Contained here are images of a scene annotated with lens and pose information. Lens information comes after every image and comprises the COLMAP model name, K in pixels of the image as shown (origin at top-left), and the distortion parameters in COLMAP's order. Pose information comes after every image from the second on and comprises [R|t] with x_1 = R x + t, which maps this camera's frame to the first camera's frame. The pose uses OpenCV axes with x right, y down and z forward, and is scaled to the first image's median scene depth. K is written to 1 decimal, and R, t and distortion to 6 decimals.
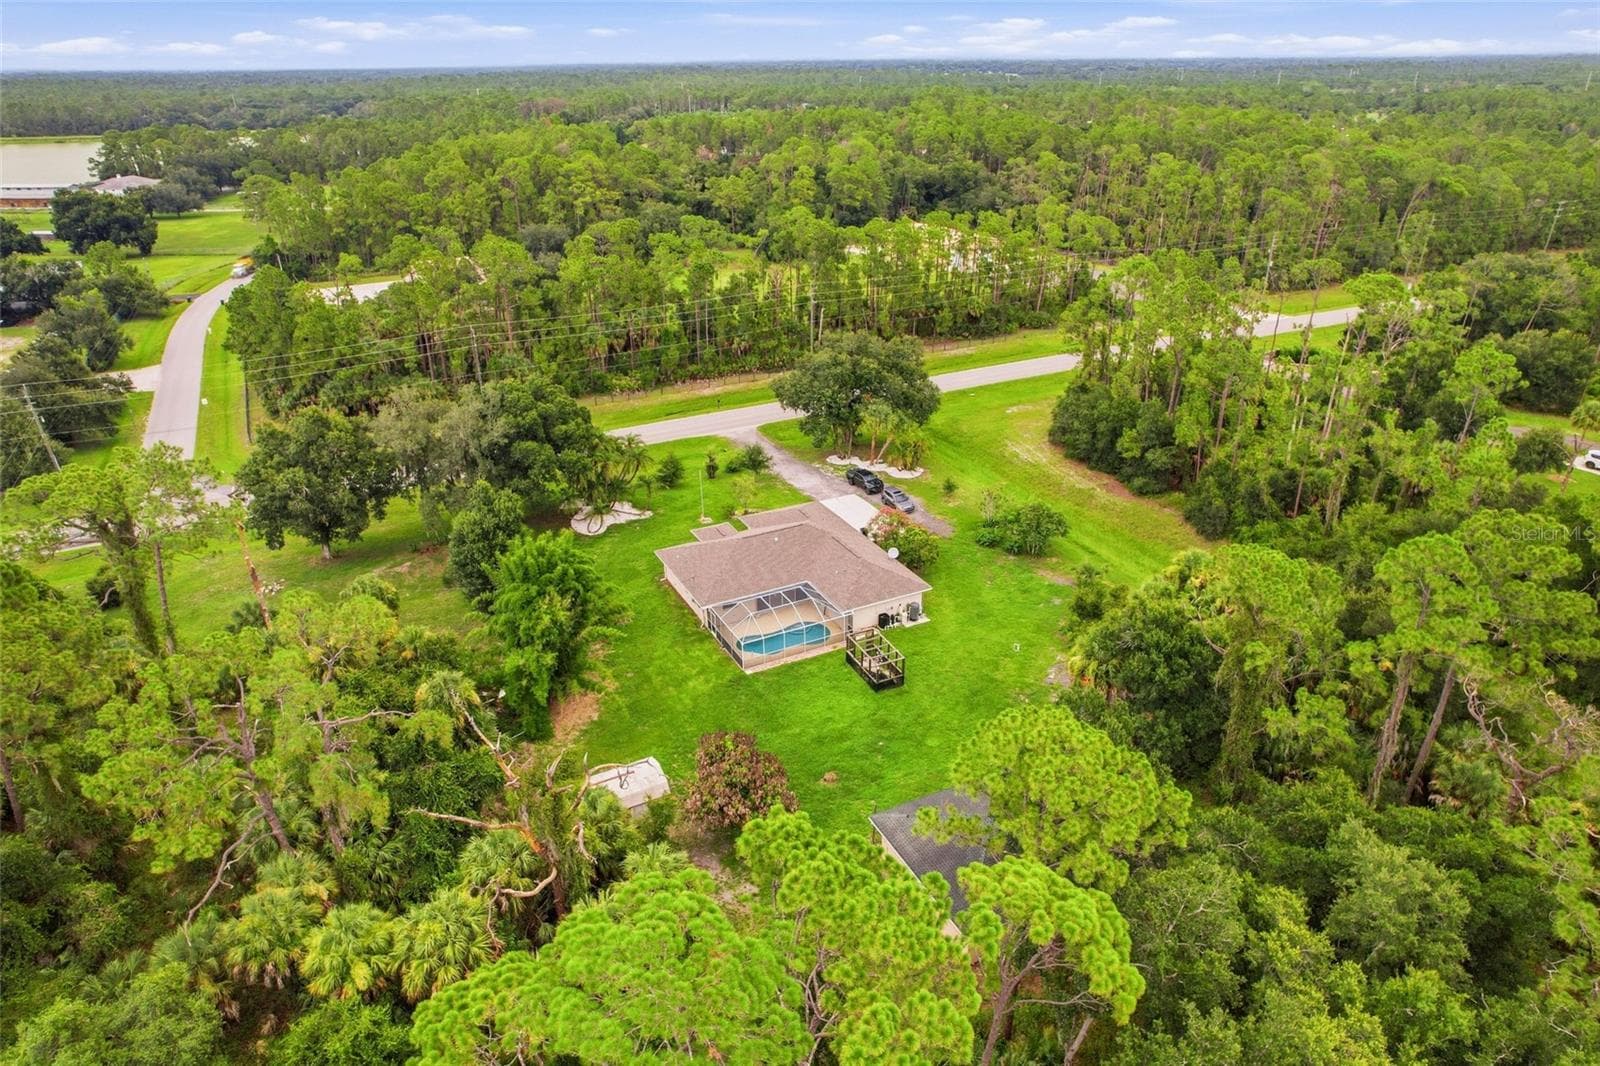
lens RADIAL K [[1036.3, 0, 821.6], [0, 1036.3, 535.6], [0, 0, 1]] dist [-0.057289, -0.000402]
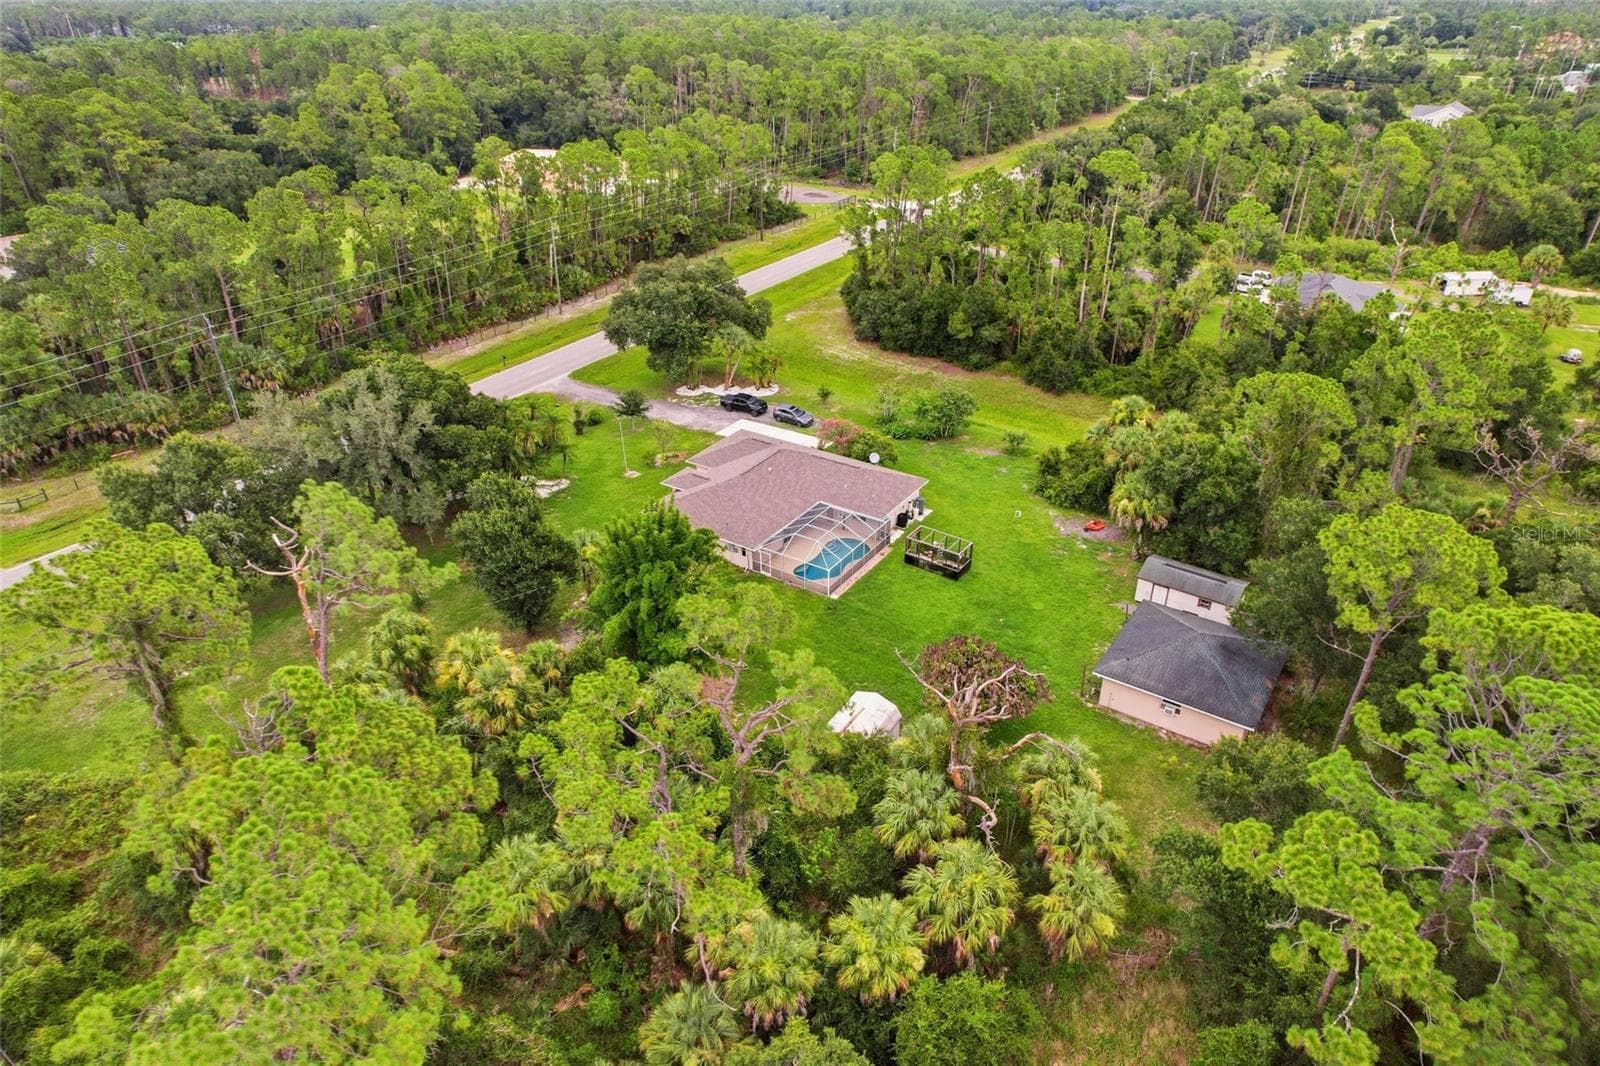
lens RADIAL K [[1022.5, 0, 808.7], [0, 1022.5, 540.1], [0, 0, 1]] dist [-0.071447, 0.062173]
pose [[0.862429, -0.245829, 0.442475, -0.370808], [0.210406, 0.969154, 0.128336, -0.039117], [-0.460375, -0.017581, 0.887550, 0.097318]]
